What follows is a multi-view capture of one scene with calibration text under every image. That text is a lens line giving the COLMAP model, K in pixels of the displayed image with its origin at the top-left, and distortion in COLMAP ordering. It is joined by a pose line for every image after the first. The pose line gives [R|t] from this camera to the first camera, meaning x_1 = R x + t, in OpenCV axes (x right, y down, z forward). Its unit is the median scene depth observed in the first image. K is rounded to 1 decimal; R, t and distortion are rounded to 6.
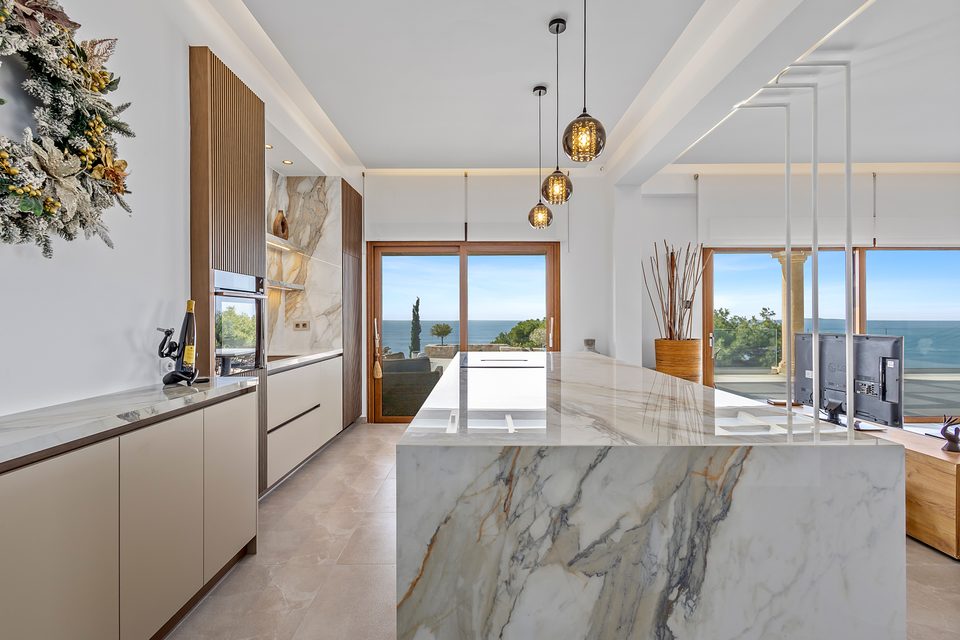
lens RADIAL K [[442.4, 0, 480.0], [0, 442.4, 320.0], [0, 0, 1]] dist [0.000868, 0.000111]
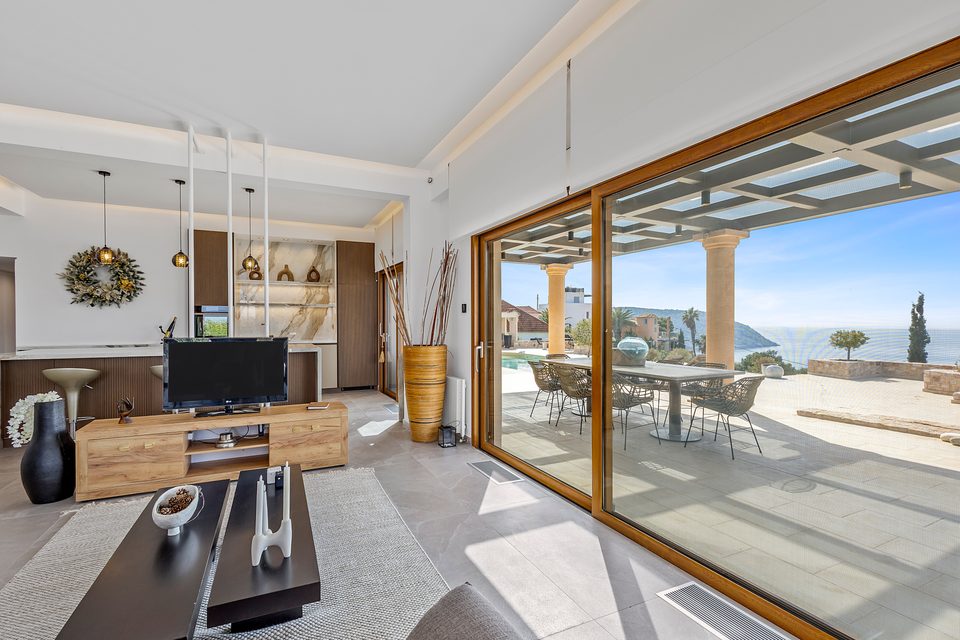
lens RADIAL K [[442.4, 0, 480.0], [0, 442.4, 320.0], [0, 0, 1]] dist [0.000868, 0.000111]
pose [[0.455993, -0.003517, -0.889977, 1.265533], [-0.004716, 0.999969, -0.006368, -0.005935], [0.889971, 0.007101, 0.455962, 0.624232]]
